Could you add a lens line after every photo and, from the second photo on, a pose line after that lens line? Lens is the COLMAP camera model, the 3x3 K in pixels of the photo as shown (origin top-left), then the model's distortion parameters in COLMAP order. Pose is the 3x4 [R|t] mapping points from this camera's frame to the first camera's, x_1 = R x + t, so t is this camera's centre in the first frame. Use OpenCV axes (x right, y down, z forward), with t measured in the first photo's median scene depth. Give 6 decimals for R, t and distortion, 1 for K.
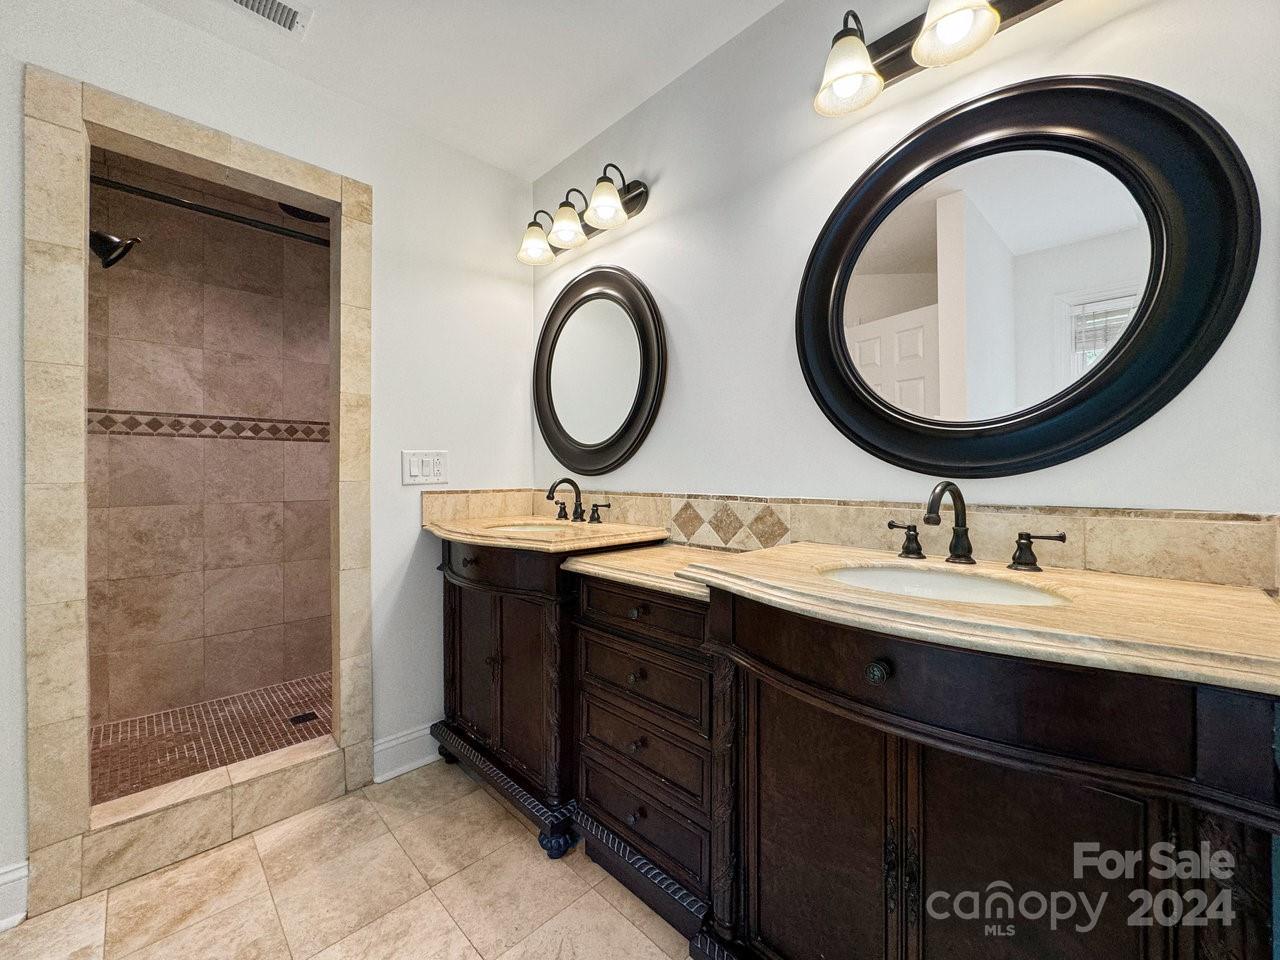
lens RADIAL K [[512.2, 0, 643.8], [0, 512.2, 470.1], [0, 0, 1]] dist [-0.001428, 0.000526]
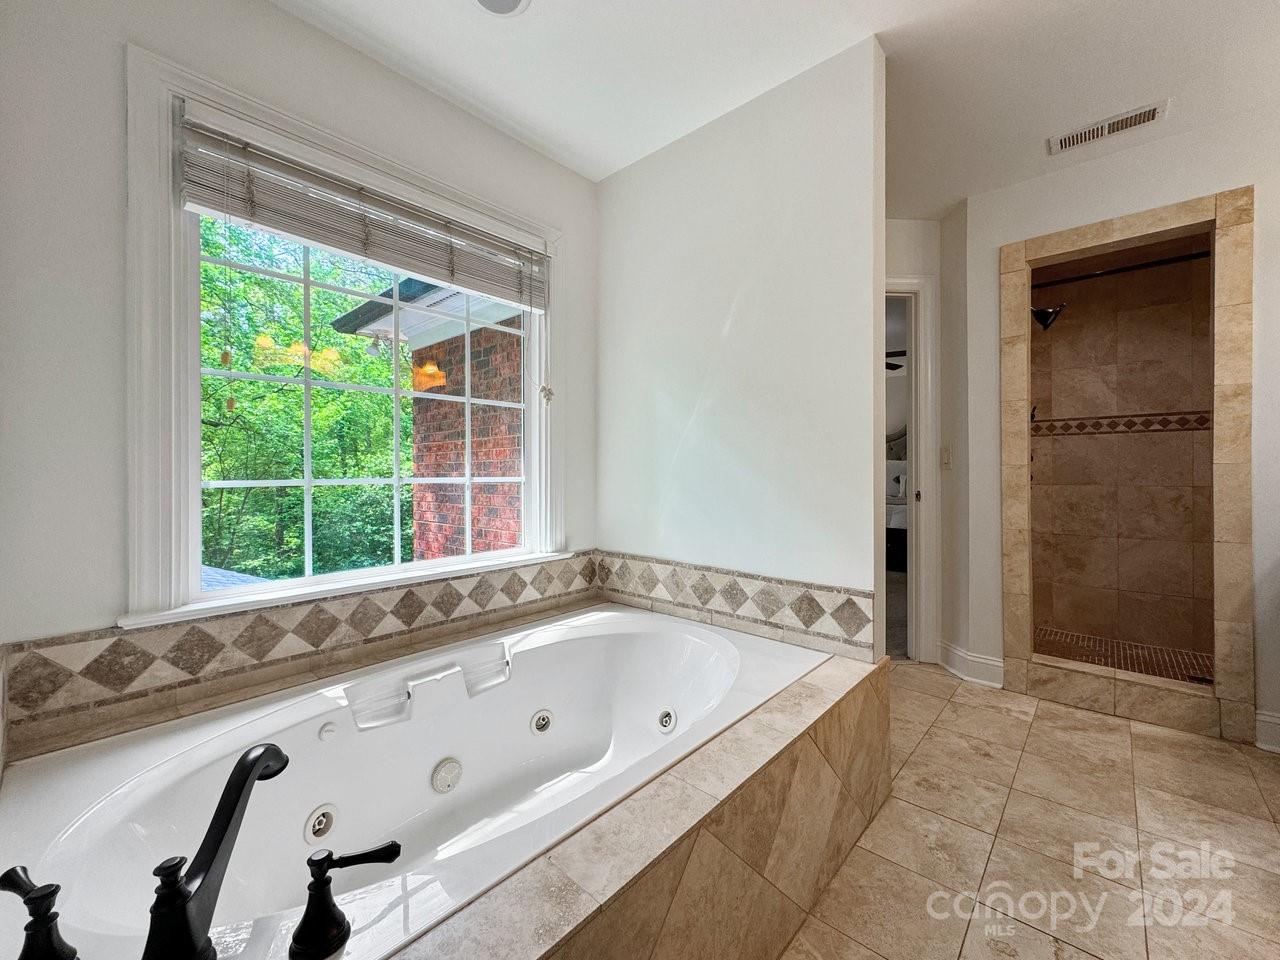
lens RADIAL K [[512.2, 0, 646.5], [0, 512.2, 473.0], [0, 0, 1]] dist [-0.001428, 0.000526]
pose [[0.052340, 0.004348, -0.998620, 0.369559], [0.007294, 0.999962, 0.004736, 0.021689], [0.998603, -0.007532, 0.052306, -0.250693]]
